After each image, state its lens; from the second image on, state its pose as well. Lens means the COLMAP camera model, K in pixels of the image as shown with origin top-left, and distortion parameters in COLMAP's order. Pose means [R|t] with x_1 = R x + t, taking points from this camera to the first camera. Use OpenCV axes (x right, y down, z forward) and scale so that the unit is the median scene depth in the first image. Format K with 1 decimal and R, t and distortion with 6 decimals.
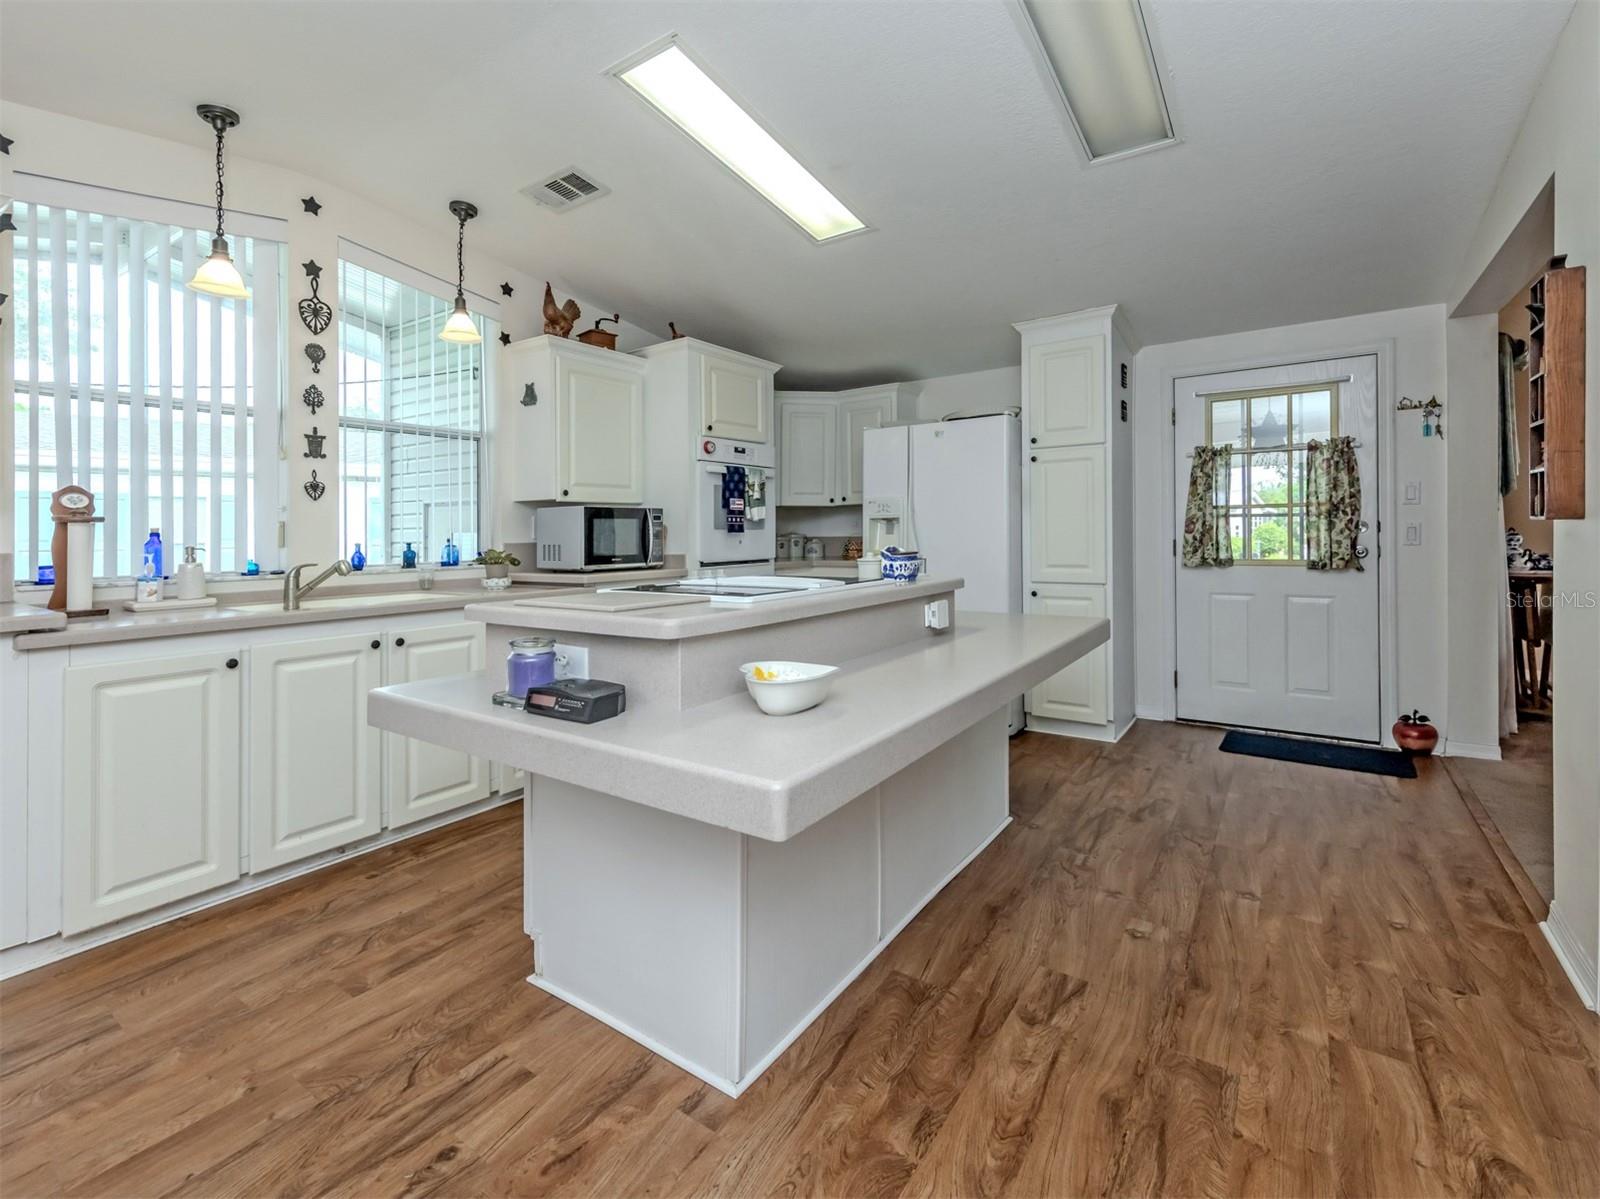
lens RADIAL K [[702.2, 0, 766.1], [0, 702.2, 548.9], [0, 0, 1]] dist [0.002480, 0.000006]
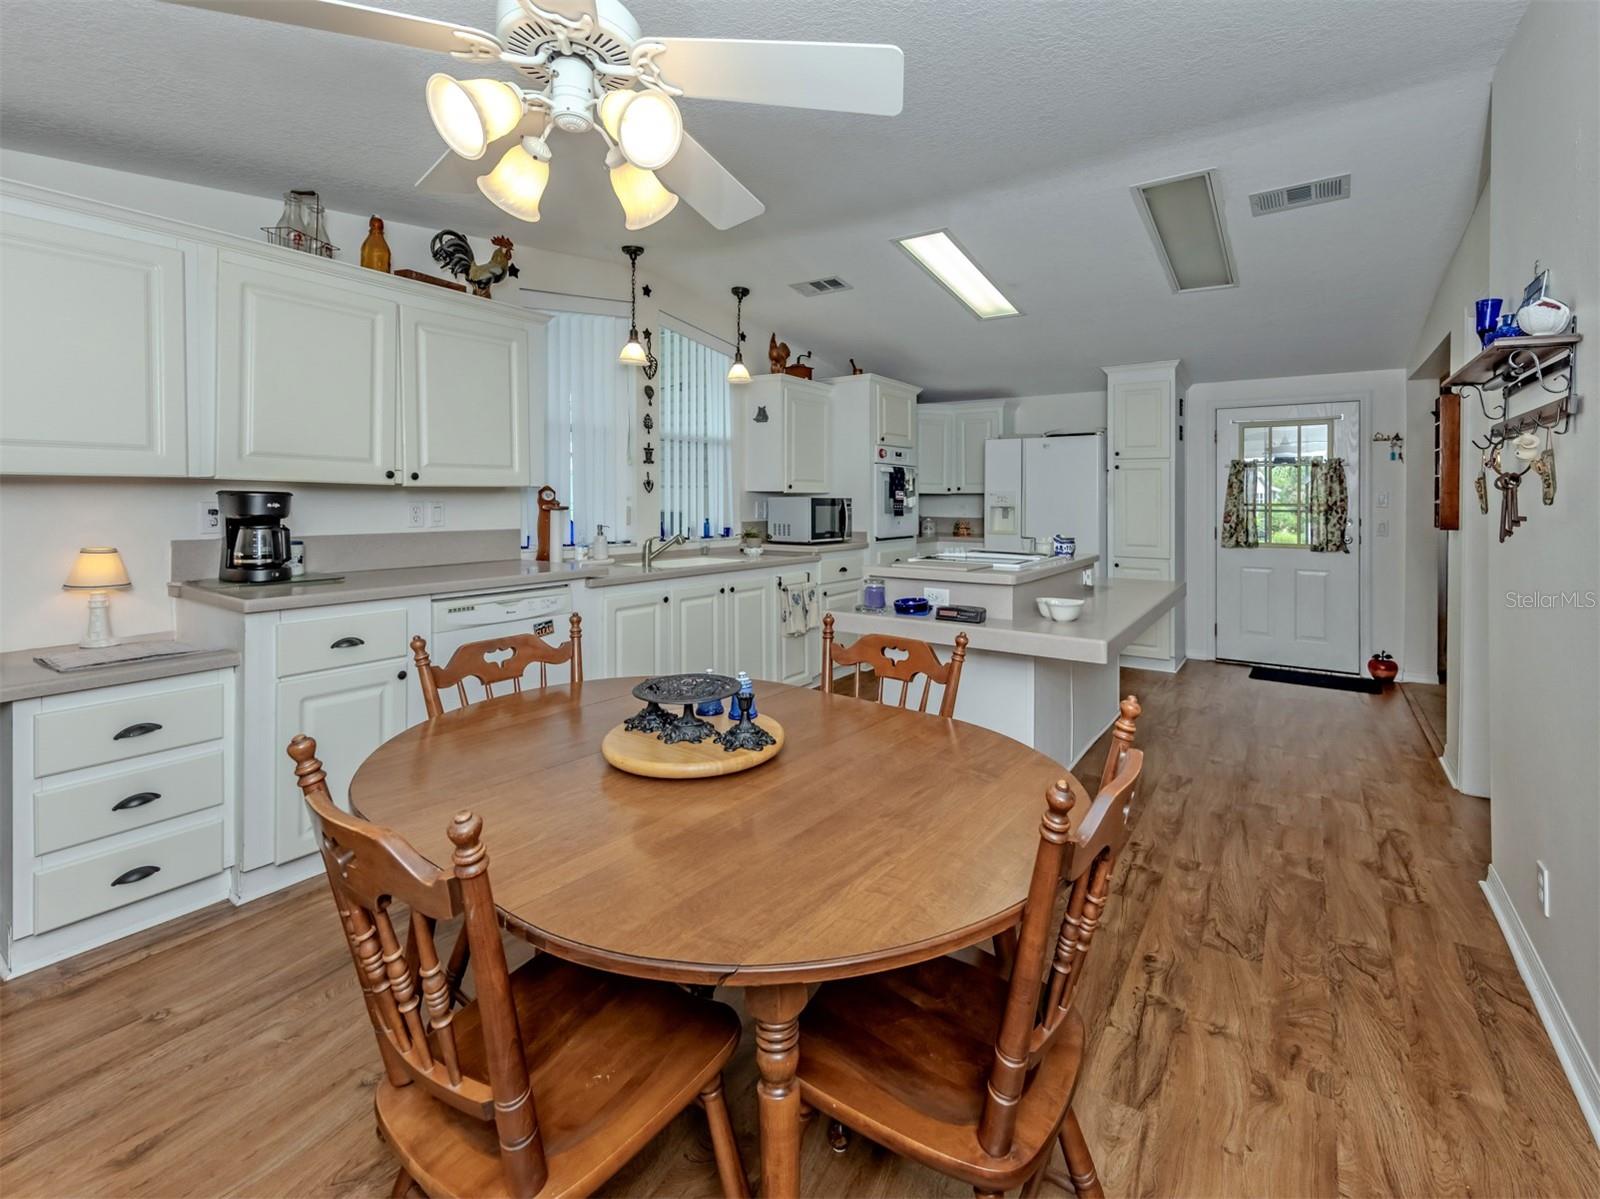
lens RADIAL K [[699.5, 0, 801.6], [0, 699.5, 505.9], [0, 0, 1]] dist [0.001944, 0.000054]
pose [[0.999359, 0.019969, 0.029707, -0.321411], [-0.019568, 0.999714, -0.013716, -0.024376], [-0.029973, 0.013126, 0.999465, -0.408916]]
